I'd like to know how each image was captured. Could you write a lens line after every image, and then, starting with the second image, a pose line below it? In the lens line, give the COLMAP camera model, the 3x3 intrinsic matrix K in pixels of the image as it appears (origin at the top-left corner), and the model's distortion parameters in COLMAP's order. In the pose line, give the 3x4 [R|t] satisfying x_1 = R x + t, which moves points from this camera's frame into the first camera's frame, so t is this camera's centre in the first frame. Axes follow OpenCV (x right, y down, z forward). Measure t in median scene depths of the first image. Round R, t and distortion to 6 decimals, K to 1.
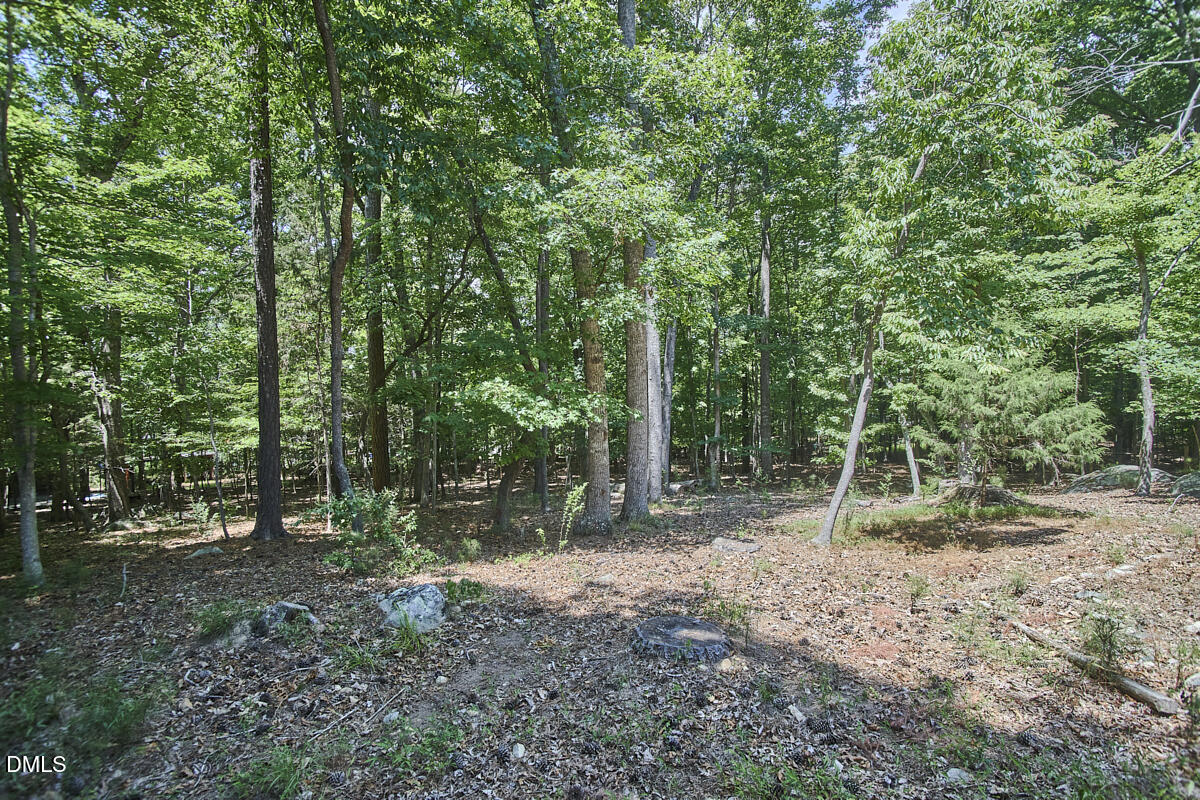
lens RADIAL K [[725.1, 0, 600.0], [0, 725.1, 400.0], [0, 0, 1]] dist [-0.073596, 0.060957]
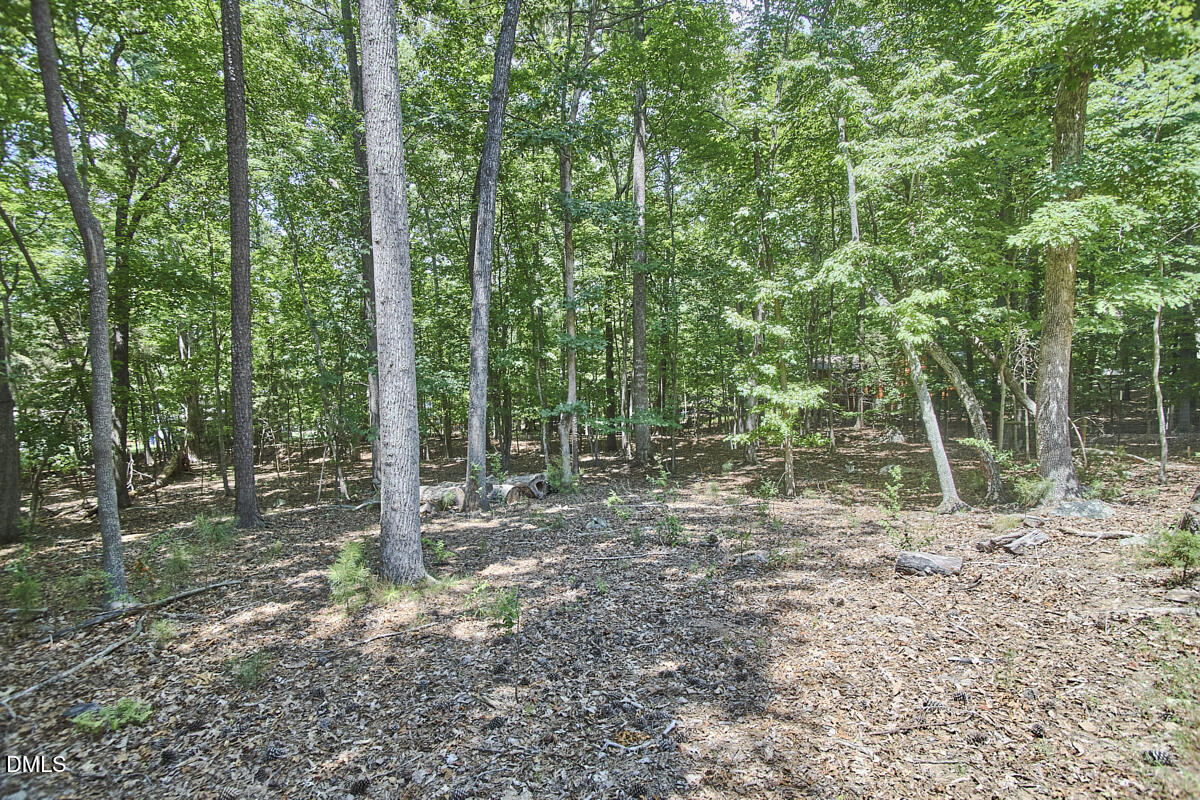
lens RADIAL K [[725.1, 0, 600.0], [0, 725.1, 400.0], [0, 0, 1]] dist [-0.073596, 0.060957]
pose [[0.981621, -0.016972, 0.190082, 0.067708], [0.009322, 0.999113, 0.041071, 0.023025], [-0.190611, -0.038544, 0.980909, 0.385784]]
